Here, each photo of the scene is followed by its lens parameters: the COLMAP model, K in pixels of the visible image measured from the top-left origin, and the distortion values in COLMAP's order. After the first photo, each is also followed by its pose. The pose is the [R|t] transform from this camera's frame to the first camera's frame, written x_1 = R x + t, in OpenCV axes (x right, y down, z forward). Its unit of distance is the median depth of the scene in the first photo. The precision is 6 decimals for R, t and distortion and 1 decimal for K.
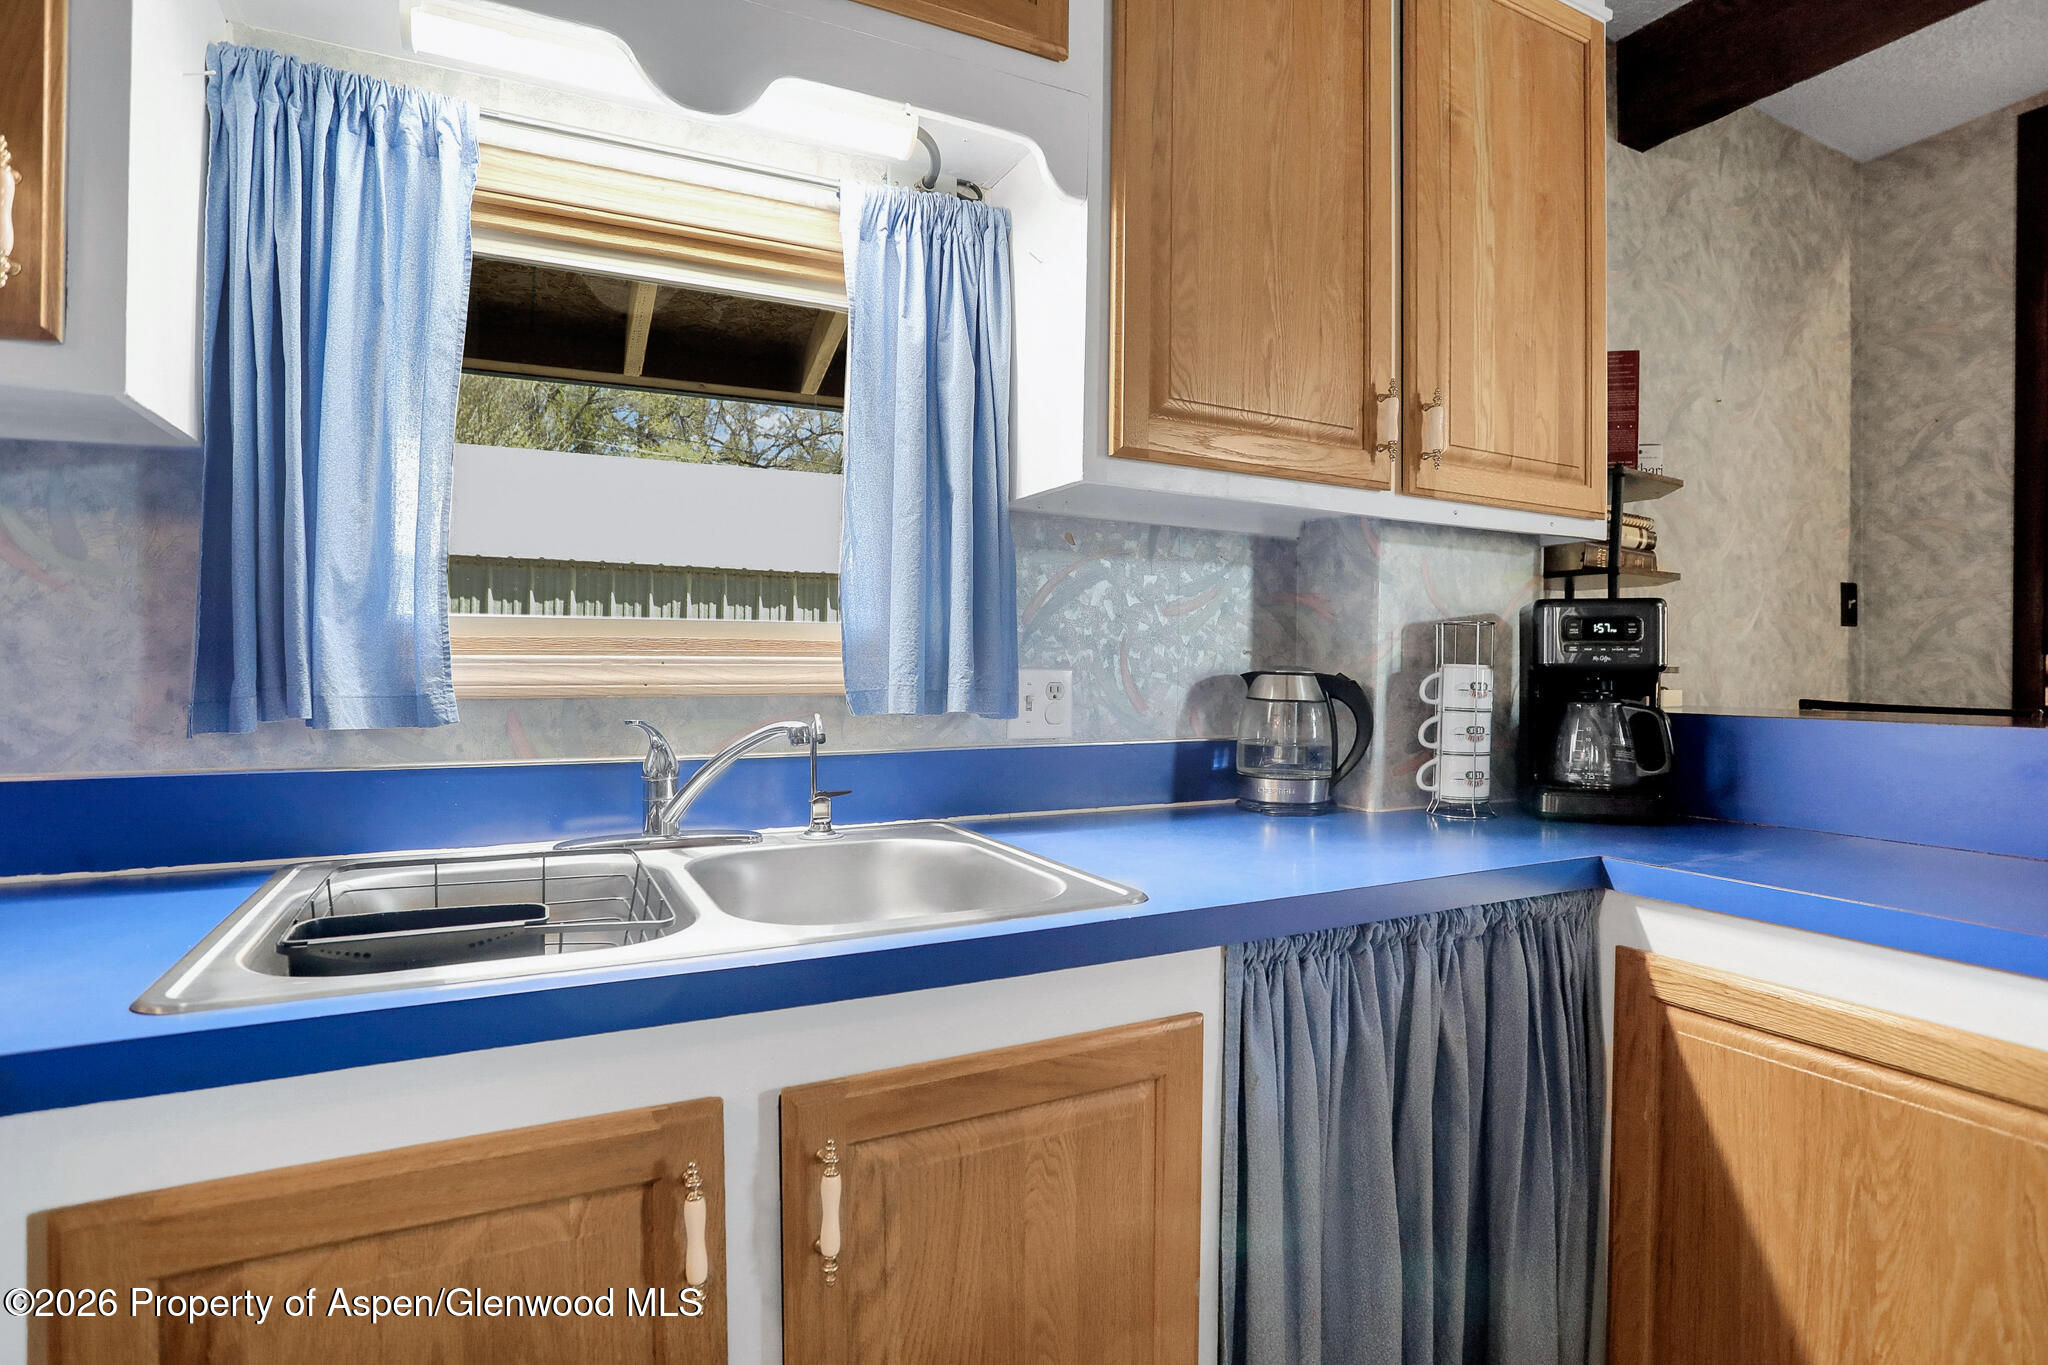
lens RADIAL K [[997.8, 0, 1018.9], [0, 997.8, 662.4], [0, 0, 1]] dist [-0.048508, 0.004585]
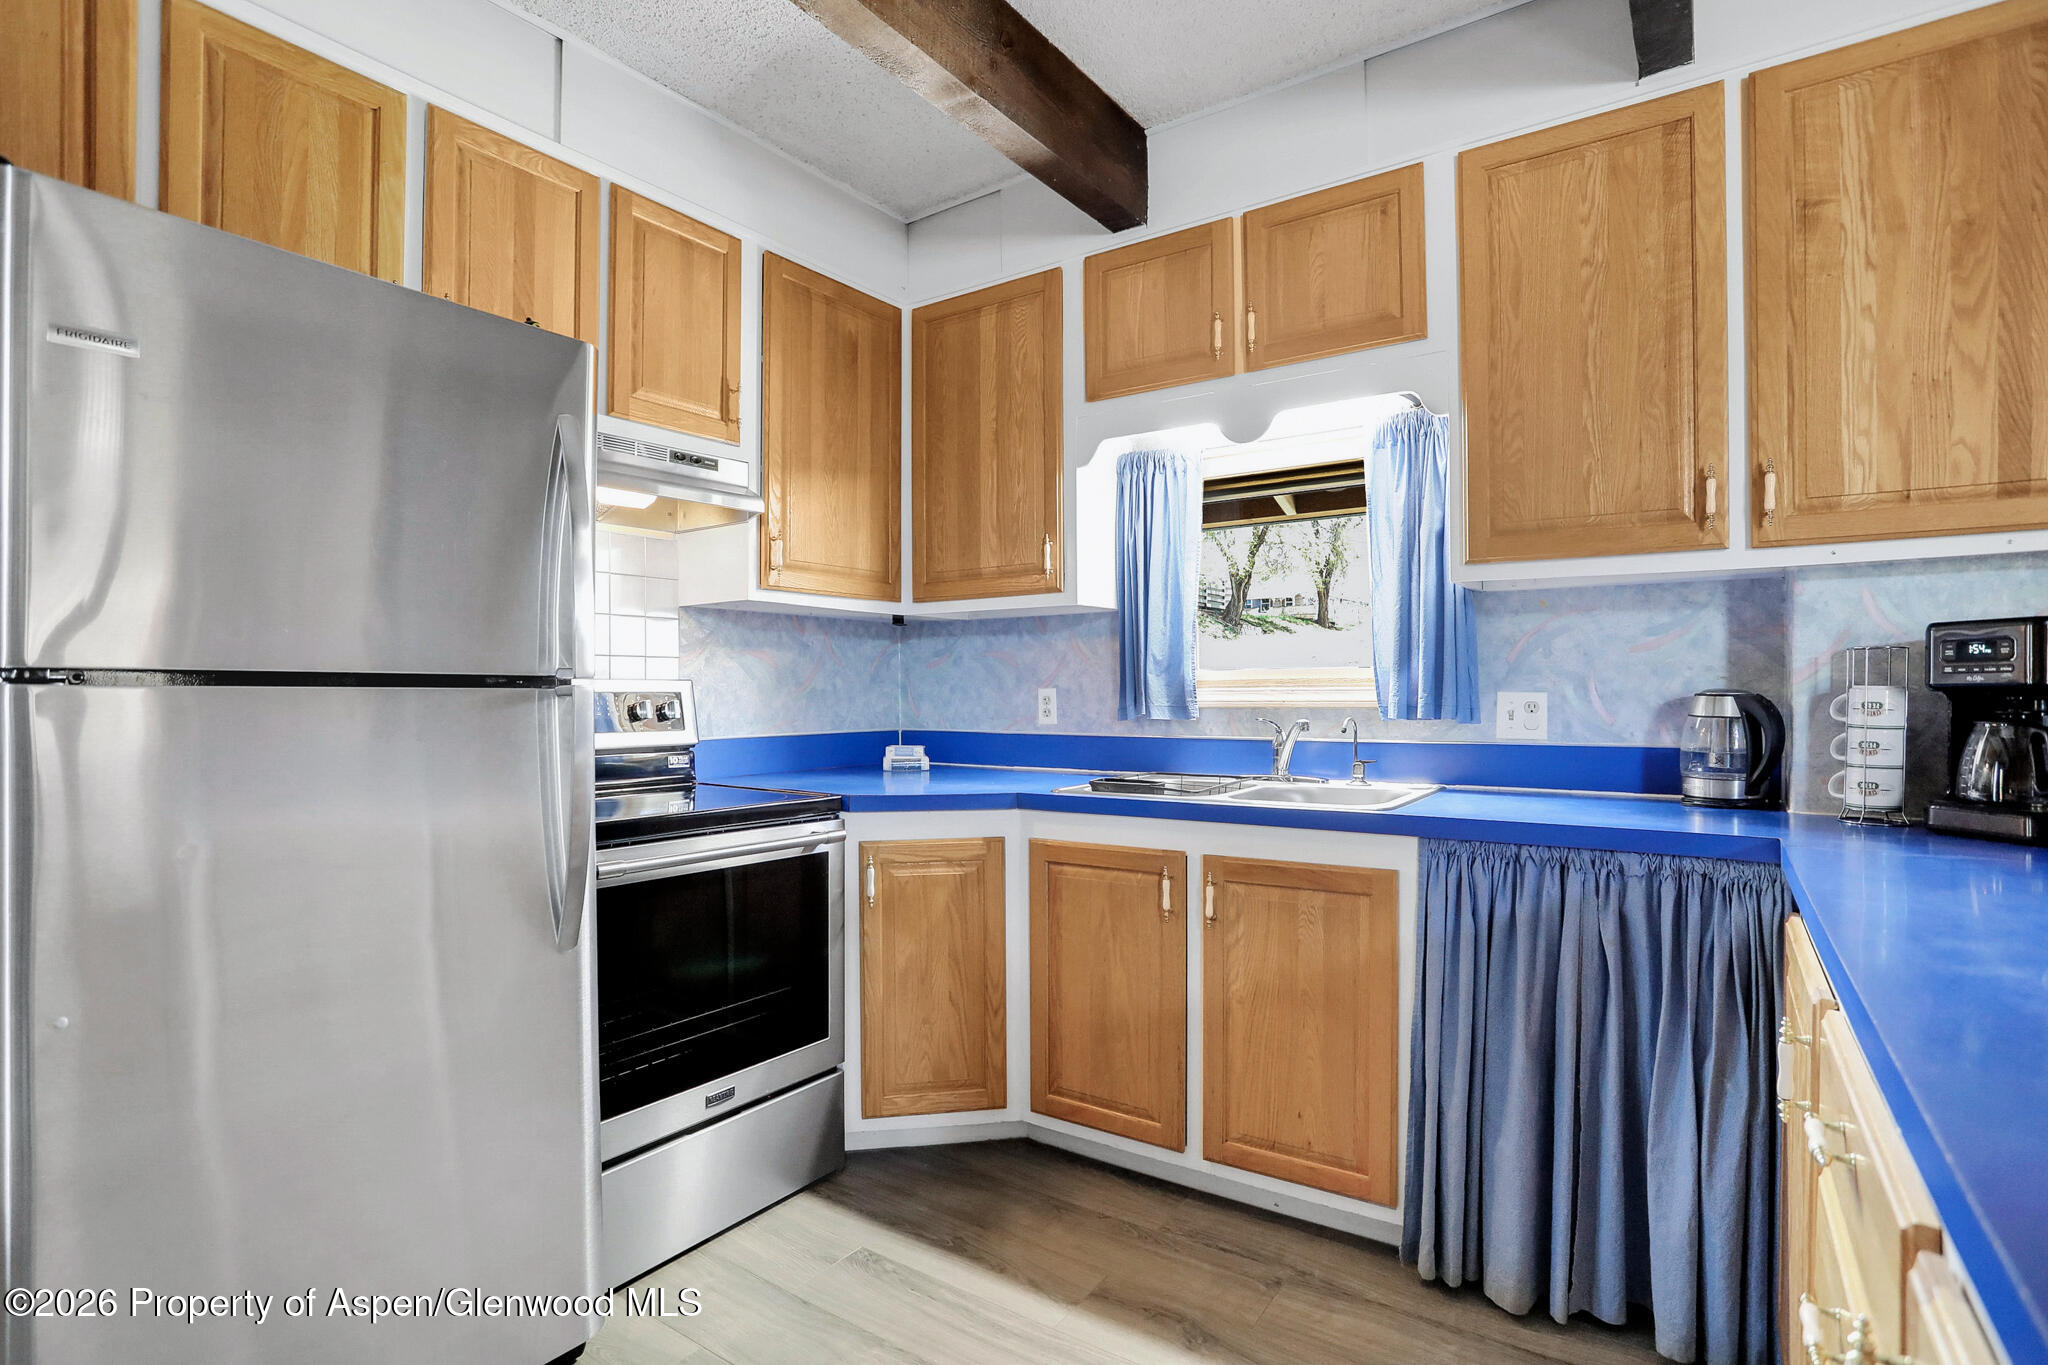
lens RADIAL K [[997.8, 0, 1025.9], [0, 997.8, 697.9], [0, 0, 1]] dist [-0.048508, 0.004585]
pose [[0.464025, -0.002583, -0.885818, 1.015301], [0.012871, 0.999910, 0.003826, -0.000484], [0.885729, -0.013176, 0.464016, -0.350971]]
